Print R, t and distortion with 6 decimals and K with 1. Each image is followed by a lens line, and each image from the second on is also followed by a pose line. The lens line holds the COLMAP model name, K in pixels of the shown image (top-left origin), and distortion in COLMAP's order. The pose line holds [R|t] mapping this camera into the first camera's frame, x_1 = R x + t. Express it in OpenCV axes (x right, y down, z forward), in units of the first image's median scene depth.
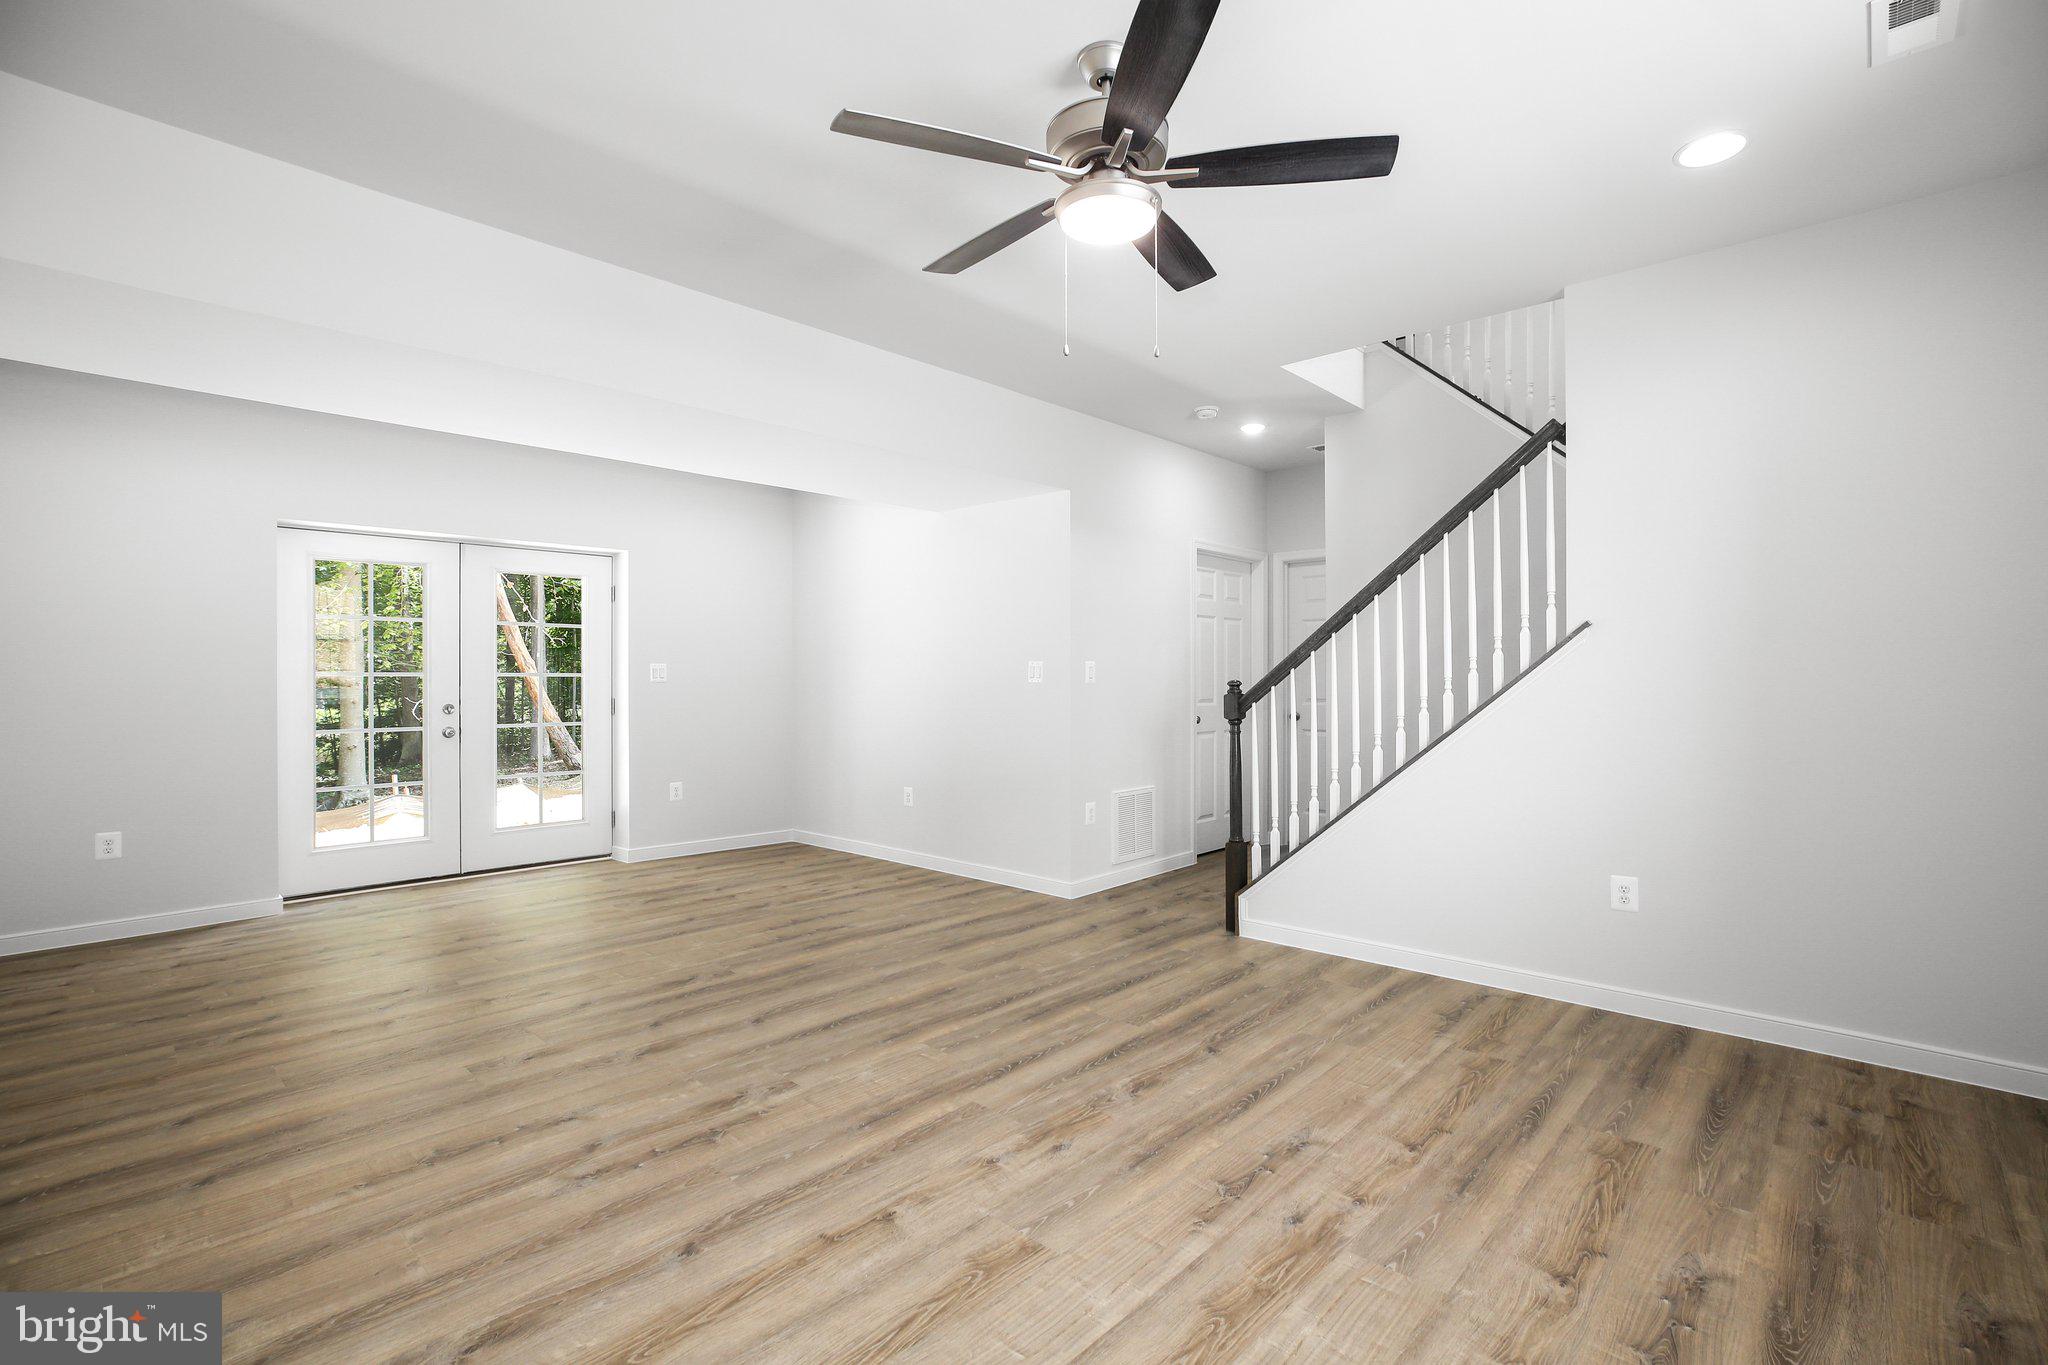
lens RADIAL K [[935.0, 0, 1036.3], [0, 935.0, 677.4], [0, 0, 1]] dist [-0.038228, 0.010086]
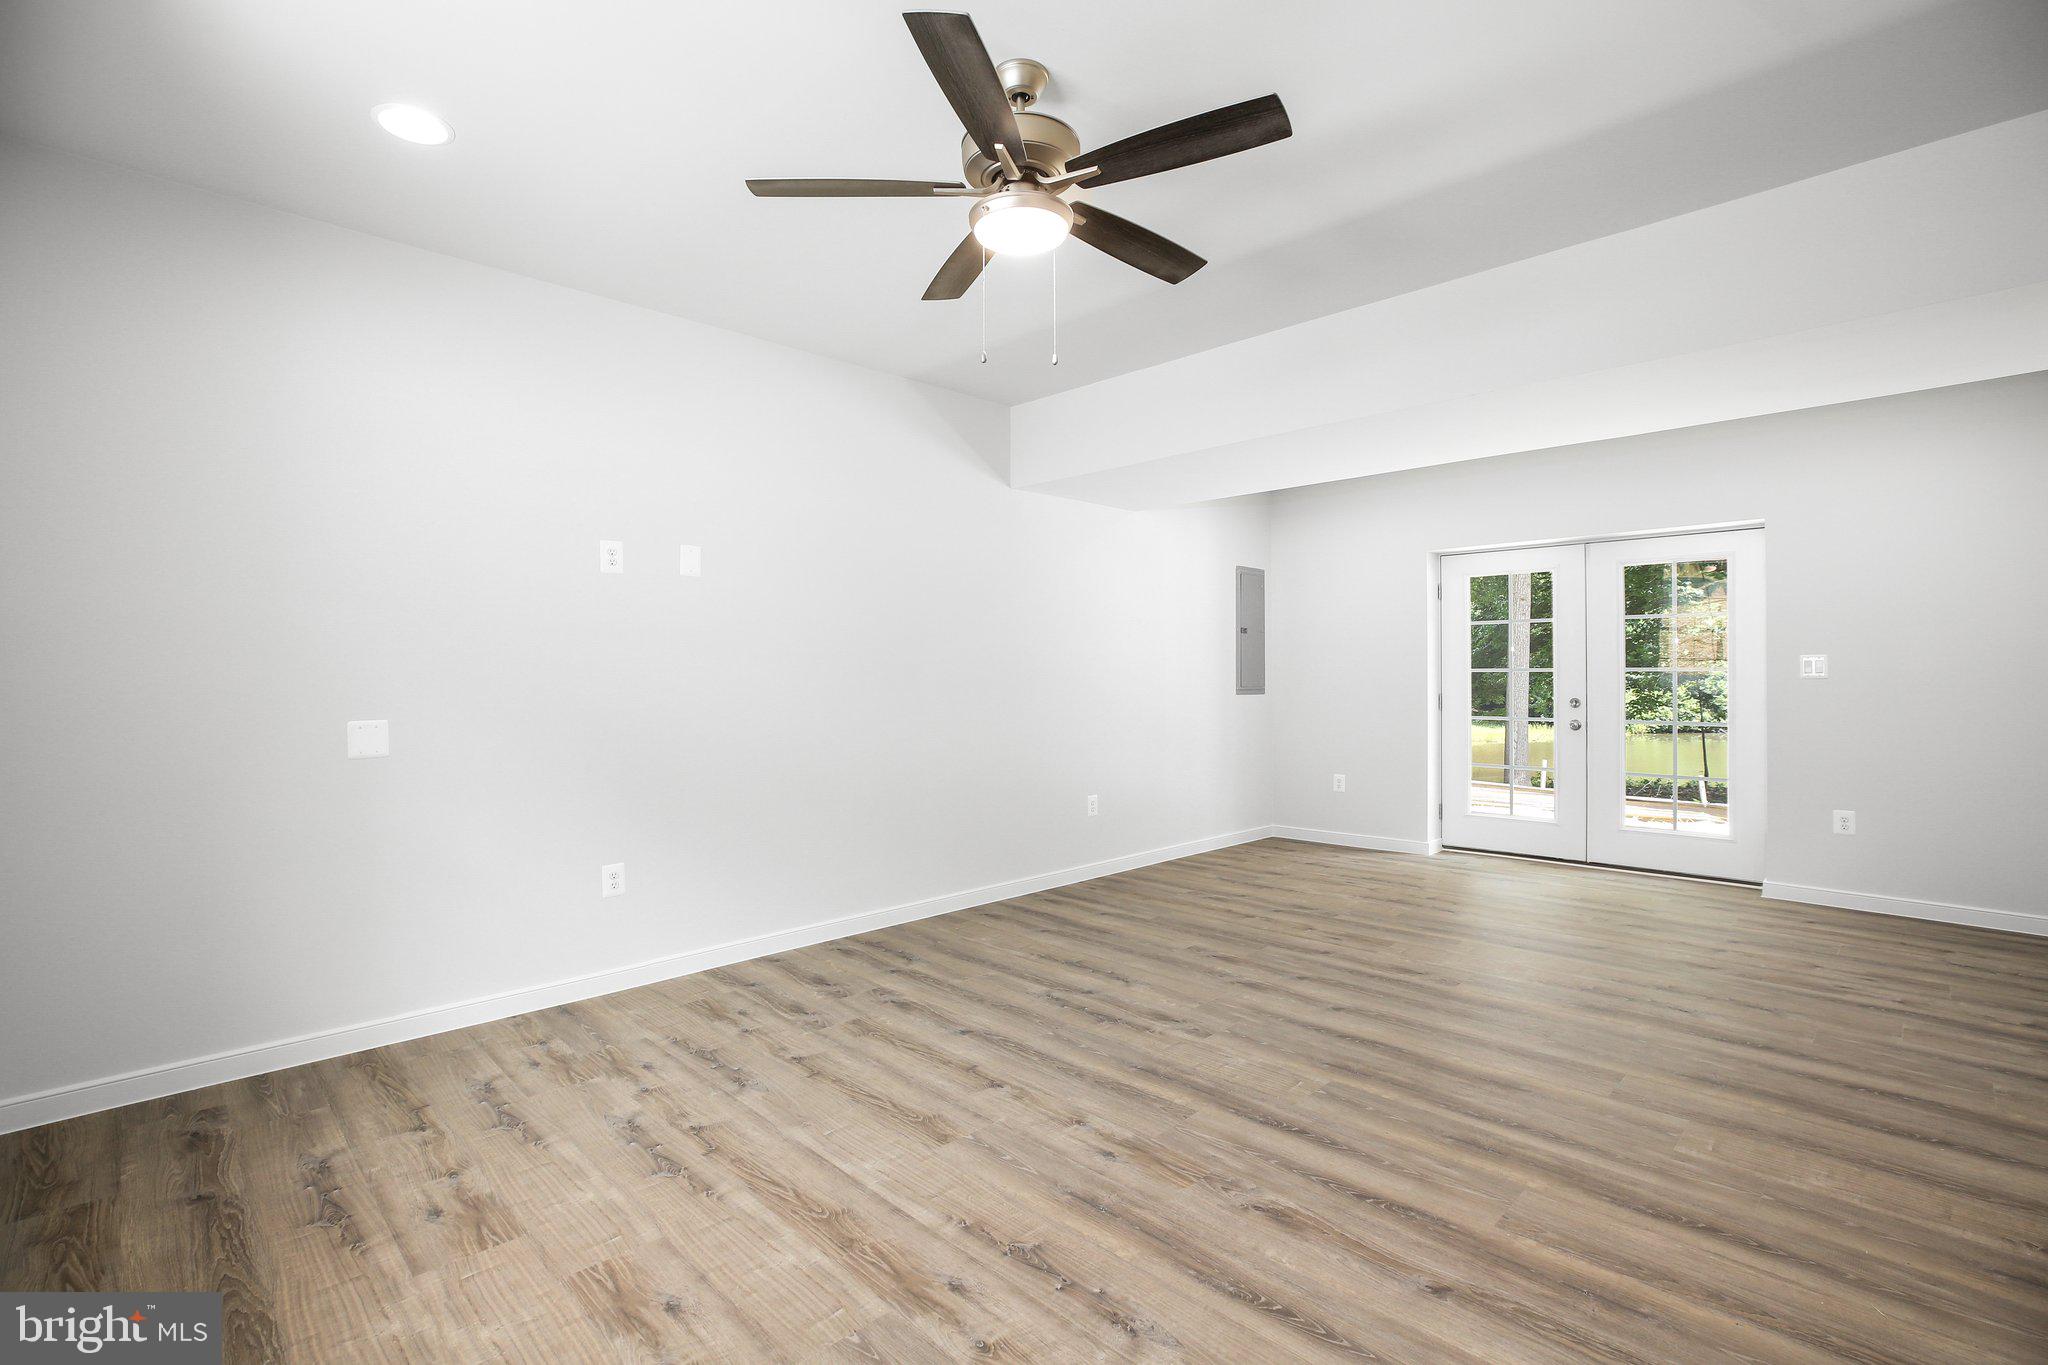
lens RADIAL K [[935.0, 0, 1029.2], [0, 935.0, 690.7], [0, 0, 1]] dist [-0.038228, 0.010086]
pose [[-0.043706, 0.017214, -0.998896, 0.803195], [0.004353, 0.999845, 0.017040, -0.000745], [0.999035, -0.003603, -0.043774, 0.771808]]
